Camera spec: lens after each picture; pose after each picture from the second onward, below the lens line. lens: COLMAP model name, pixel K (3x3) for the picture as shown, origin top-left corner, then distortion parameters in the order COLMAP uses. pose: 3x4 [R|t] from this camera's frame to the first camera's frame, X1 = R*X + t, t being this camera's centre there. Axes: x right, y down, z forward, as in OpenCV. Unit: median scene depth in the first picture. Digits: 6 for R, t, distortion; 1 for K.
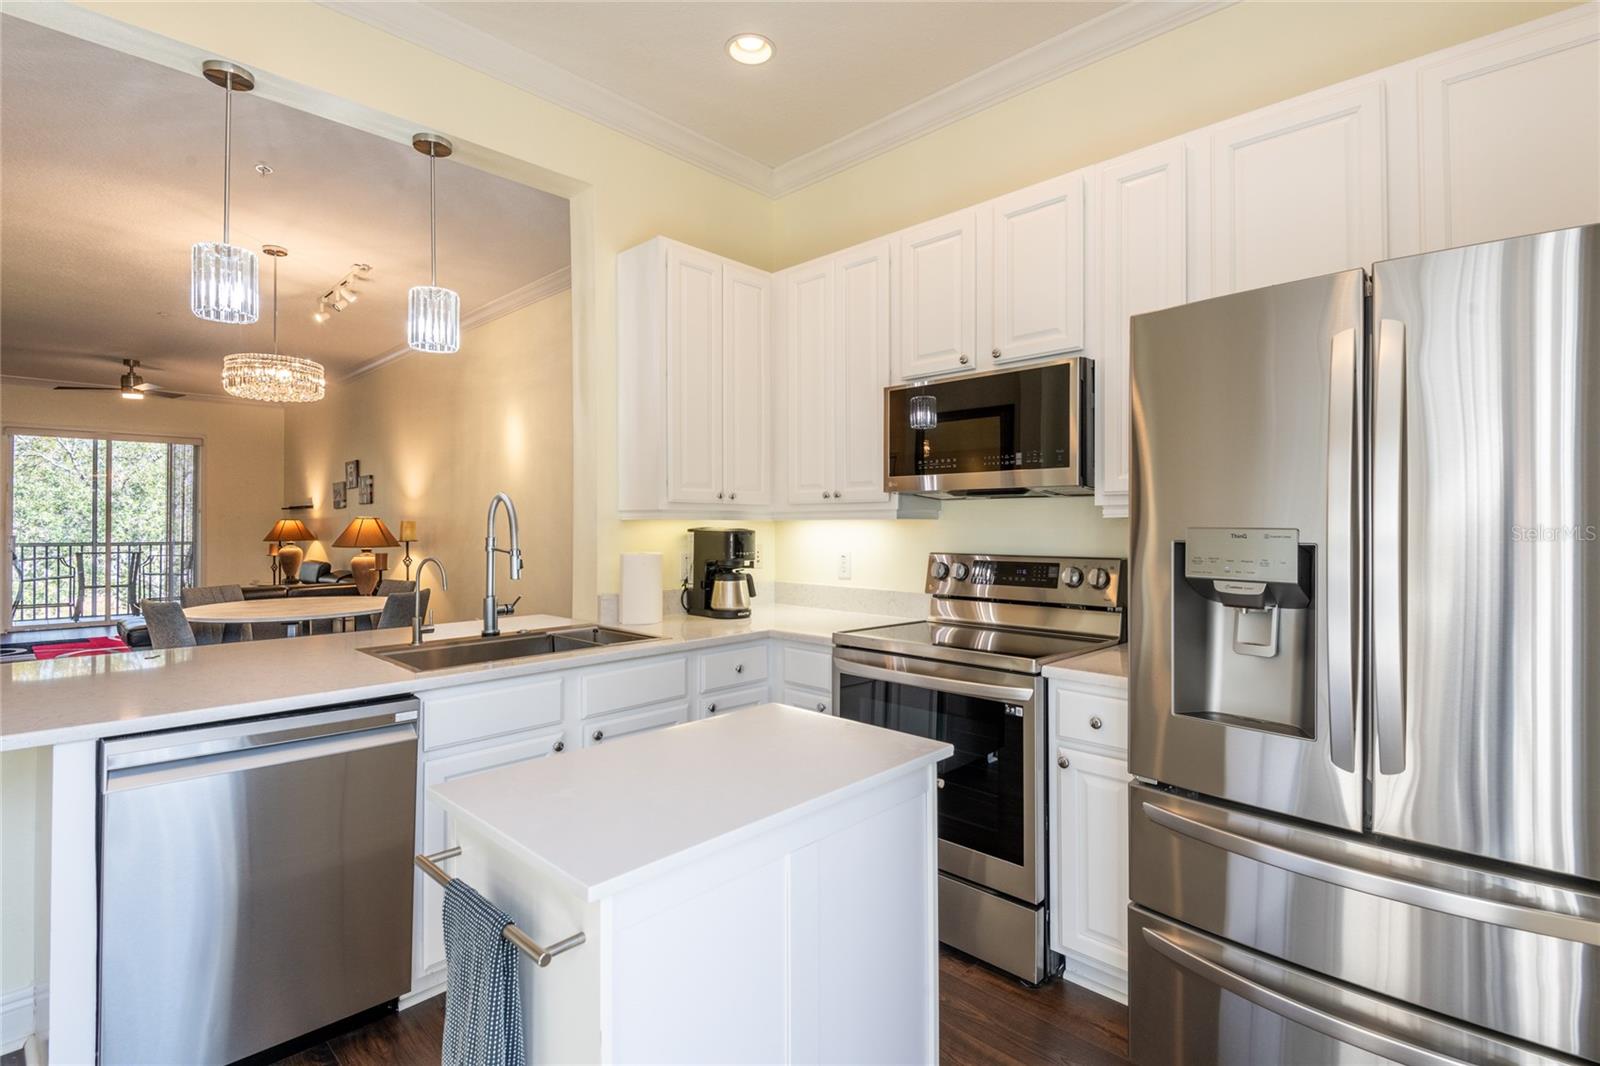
lens RADIAL K [[785.6, 0, 800.5], [0, 785.6, 521.1], [0, 0, 1]] dist [0.003386, 0.000289]
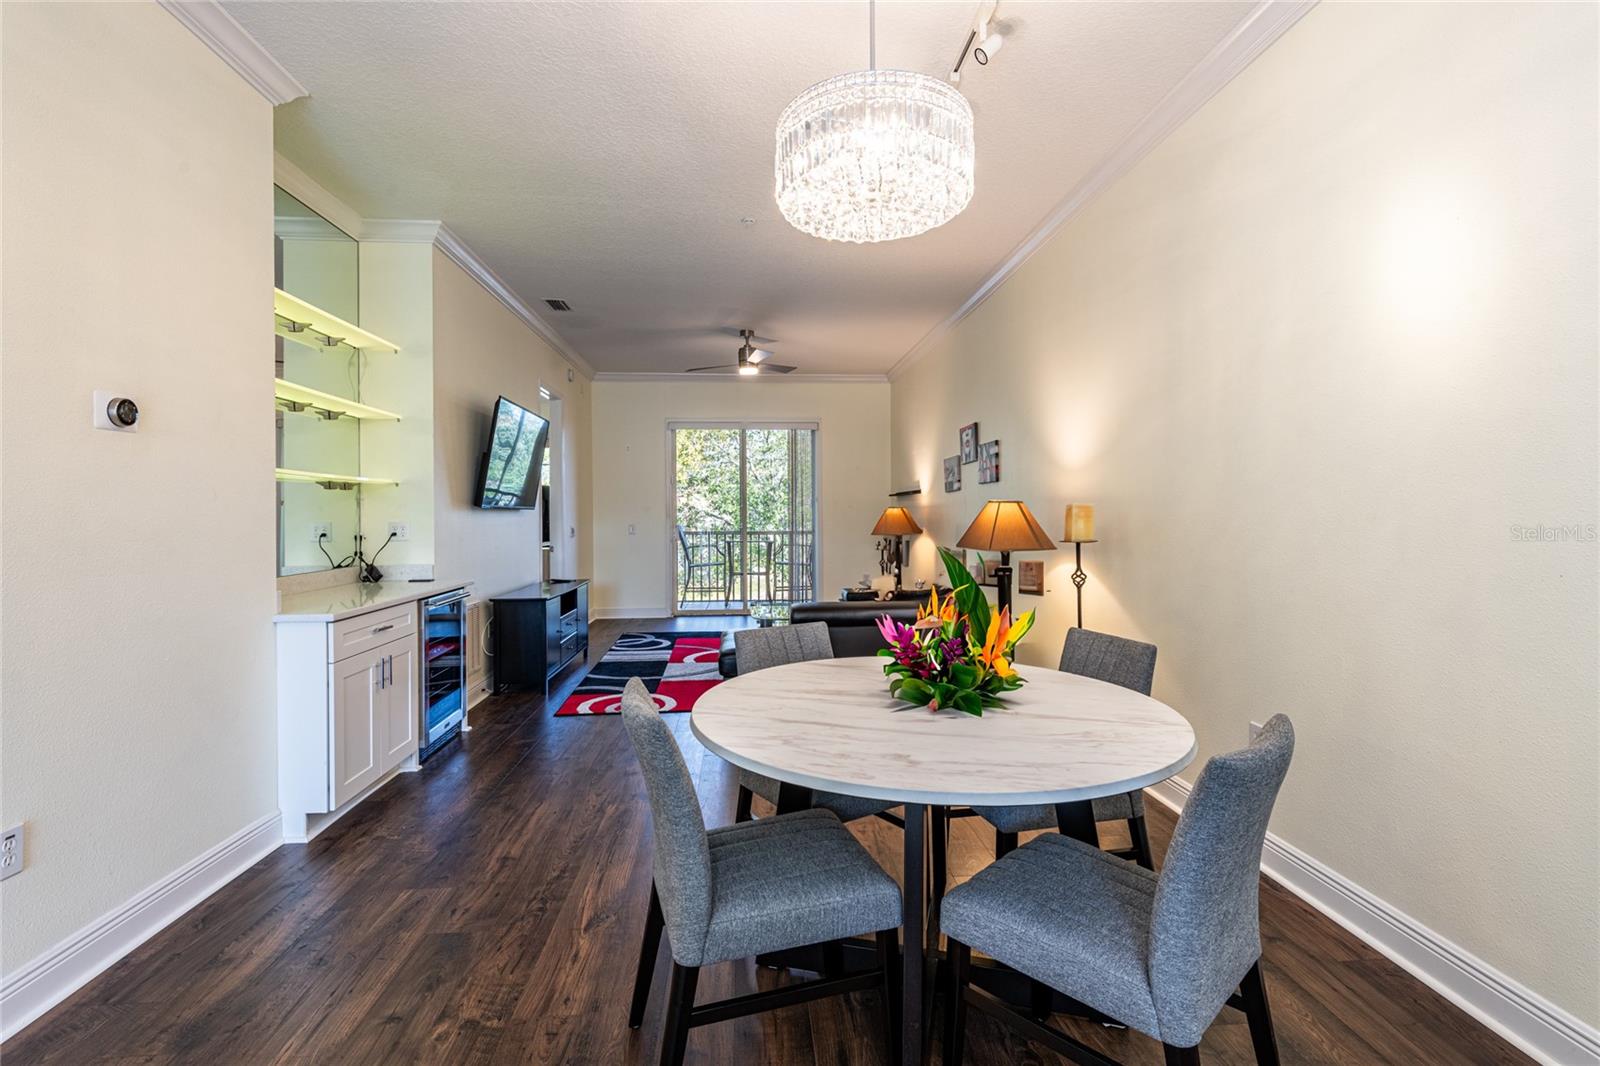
lens RADIAL K [[730.9, 0, 801.7], [0, 730.9, 529.2], [0, 0, 1]] dist [0.010736, -0.000256]
pose [[0.762229, 0.006372, -0.647276, -0.240930], [0.012145, 0.999635, 0.024142, 0.001582], [0.647193, -0.026263, 0.761873, 0.368509]]
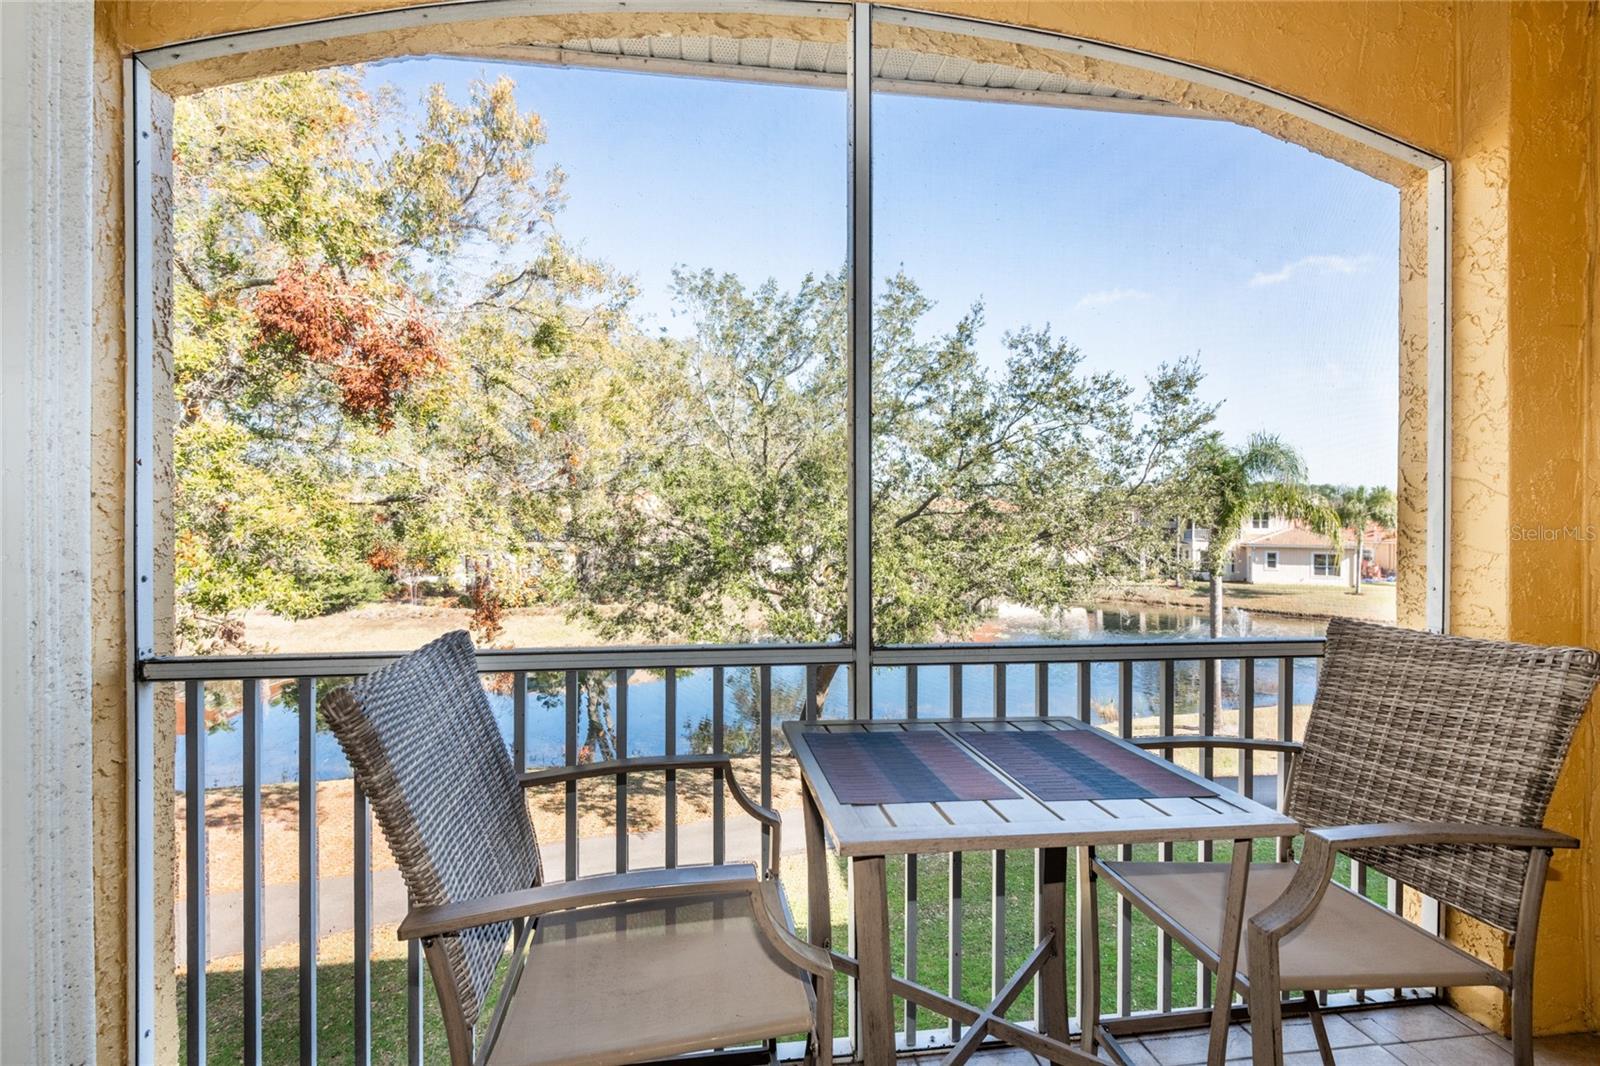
lens RADIAL K [[741.1, 0, 793.6], [0, 741.1, 523.6], [0, 0, 1]] dist [0.012877, -0.010064]
pose [[0.791898, -0.001617, -0.610651, -1.003066], [0.005857, 0.999971, 0.004947, 0.001107], [0.610625, -0.007494, 0.791885, 1.063528]]
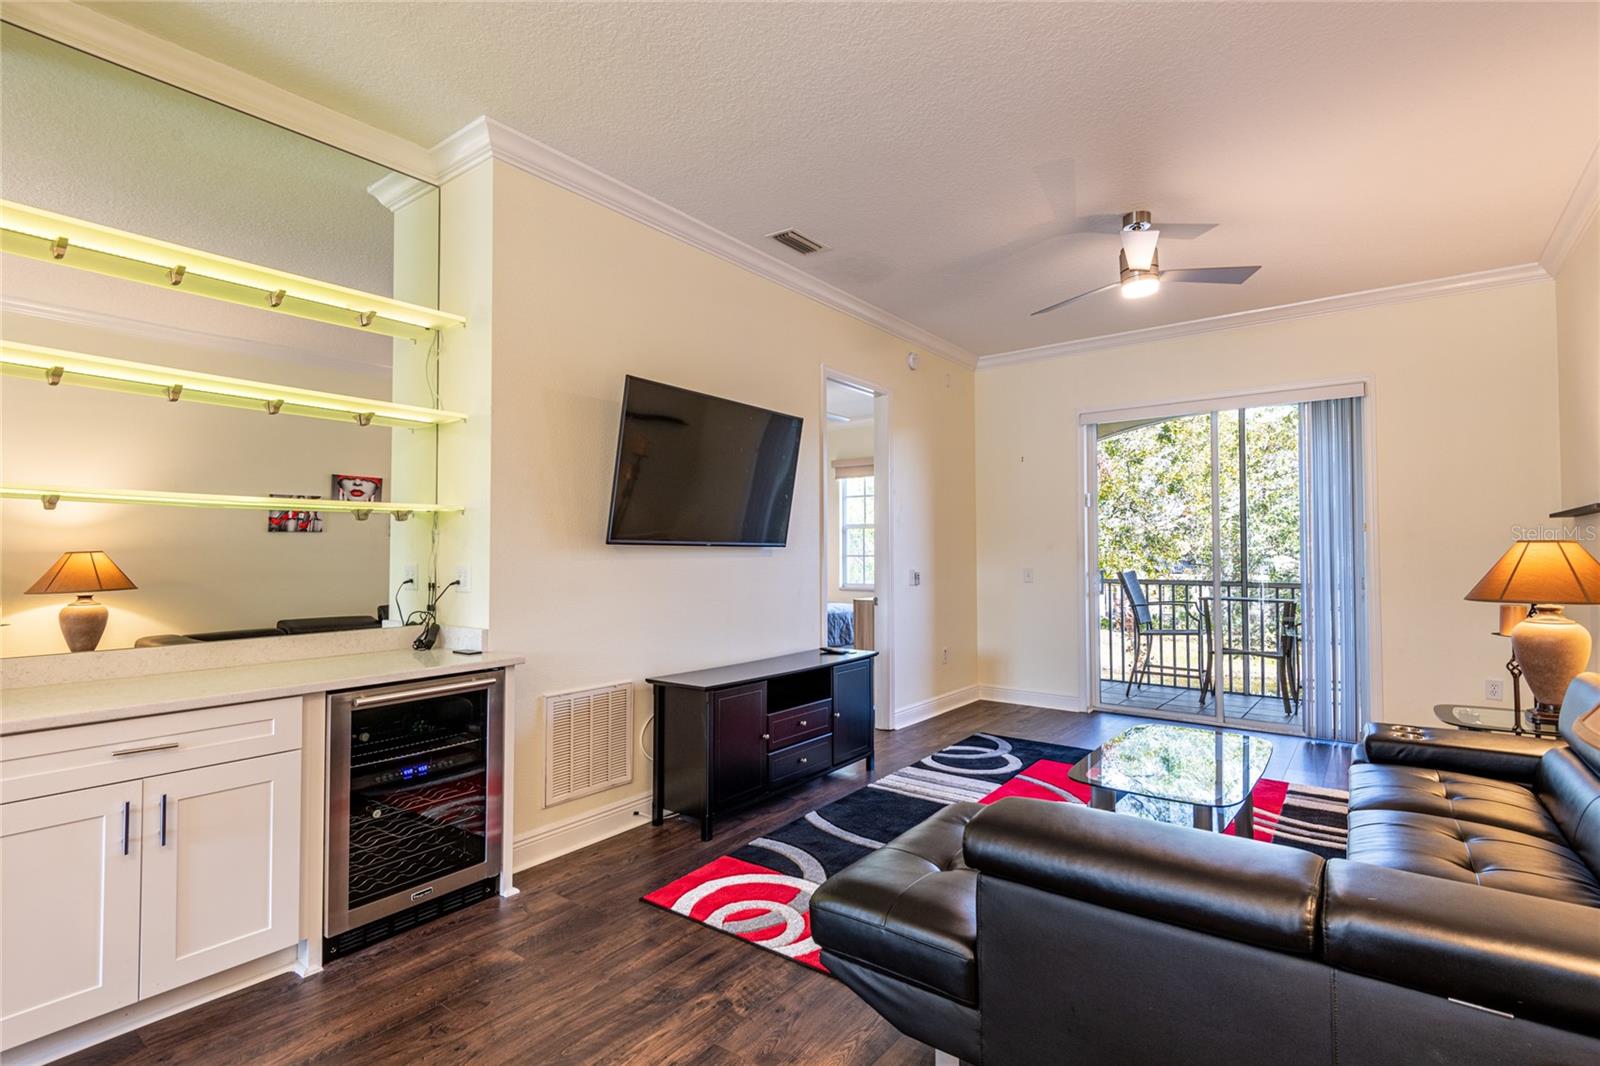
lens RADIAL K [[742.8, 0, 800.0], [0, 742.8, 533.0], [0, 0, 1]] dist [-0.001487, -0.000402]
pose [[0.127197, -0.030445, -0.991410, -0.396709], [0.007283, 0.999531, -0.029760, 0.002002], [0.991851, -0.003435, 0.127359, 0.680150]]
